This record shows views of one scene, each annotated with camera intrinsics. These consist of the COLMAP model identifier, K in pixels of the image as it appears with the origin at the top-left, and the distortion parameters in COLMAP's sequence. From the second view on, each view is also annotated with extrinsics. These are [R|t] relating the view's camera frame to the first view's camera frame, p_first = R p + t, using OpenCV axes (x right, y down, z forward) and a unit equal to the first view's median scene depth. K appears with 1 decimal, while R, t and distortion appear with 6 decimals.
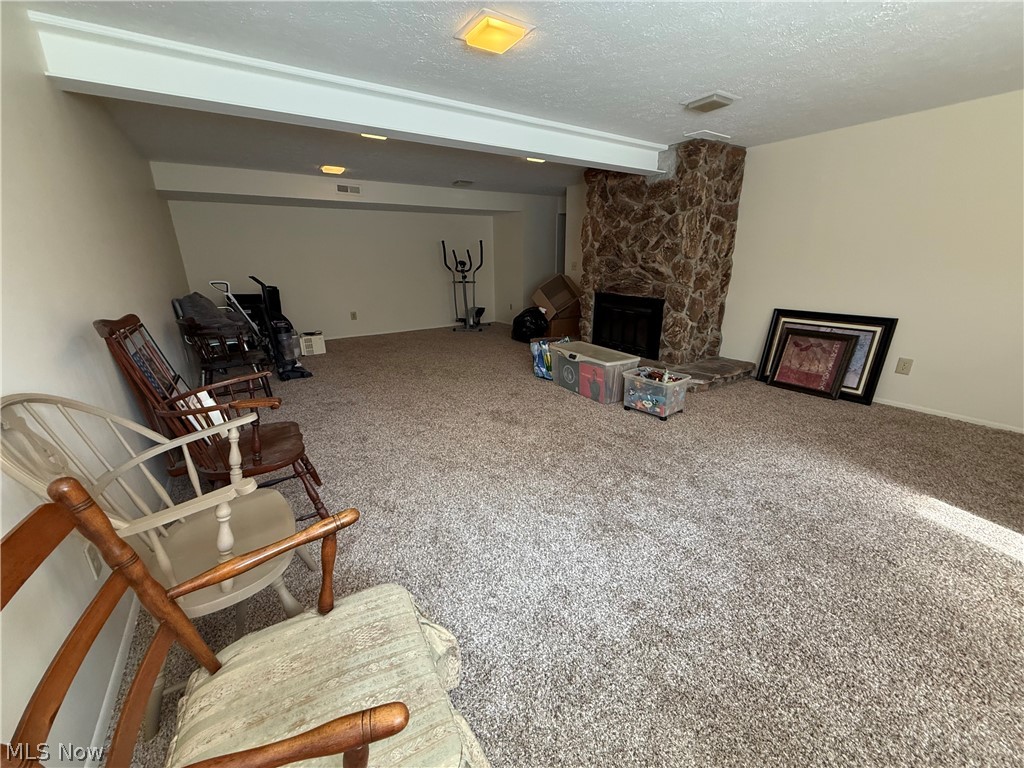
lens RADIAL K [[407.8, 0, 514.6], [0, 407.8, 382.9], [0, 0, 1]] dist [-0.001720, 0.000234]
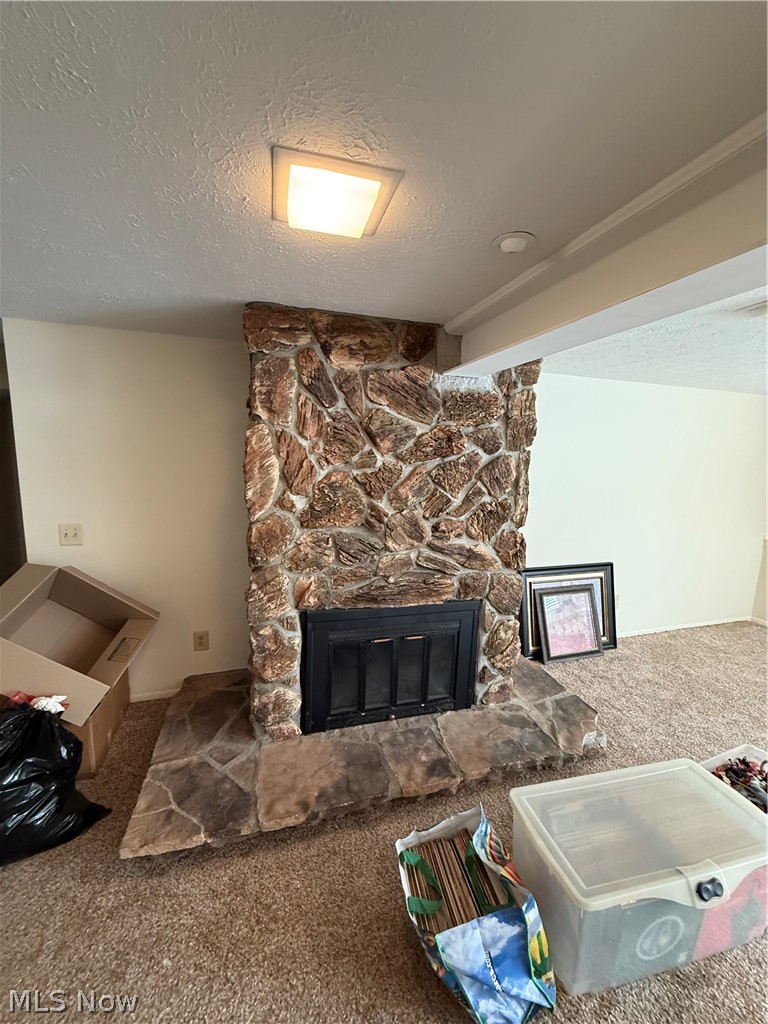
lens RADIAL K [[407.8, 0, 383.2], [0, 407.8, 512.2], [0, 0, 1]] dist [-0.001720, 0.000234]
pose [[0.289449, -0.123816, 0.949152, -0.170857], [0.252941, 0.966245, 0.048910, -0.363687], [-0.923169, 0.225923, 0.310996, 0.890192]]
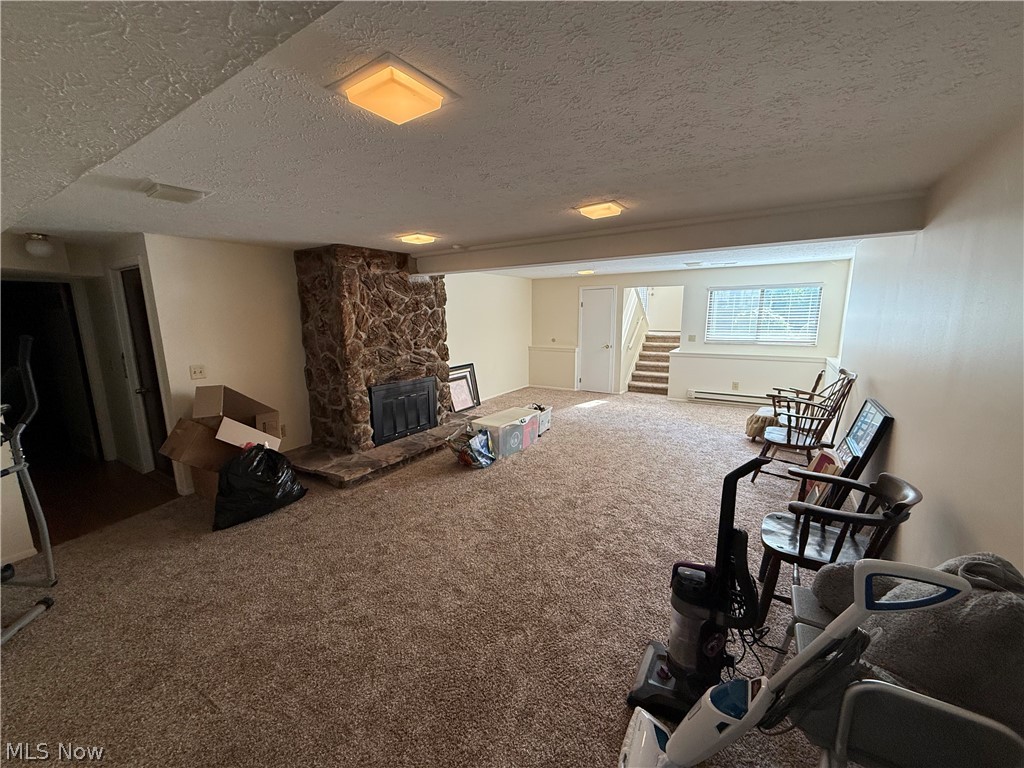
lens RADIAL K [[407.8, 0, 513.9], [0, 407.8, 388.8], [0, 0, 1]] dist [-0.001720, 0.000234]
pose [[-0.405839, -0.159916, 0.899845, -0.795840], [0.283526, 0.913969, 0.290299, -0.437611], [-0.868854, 0.372945, -0.325584, 1.159905]]
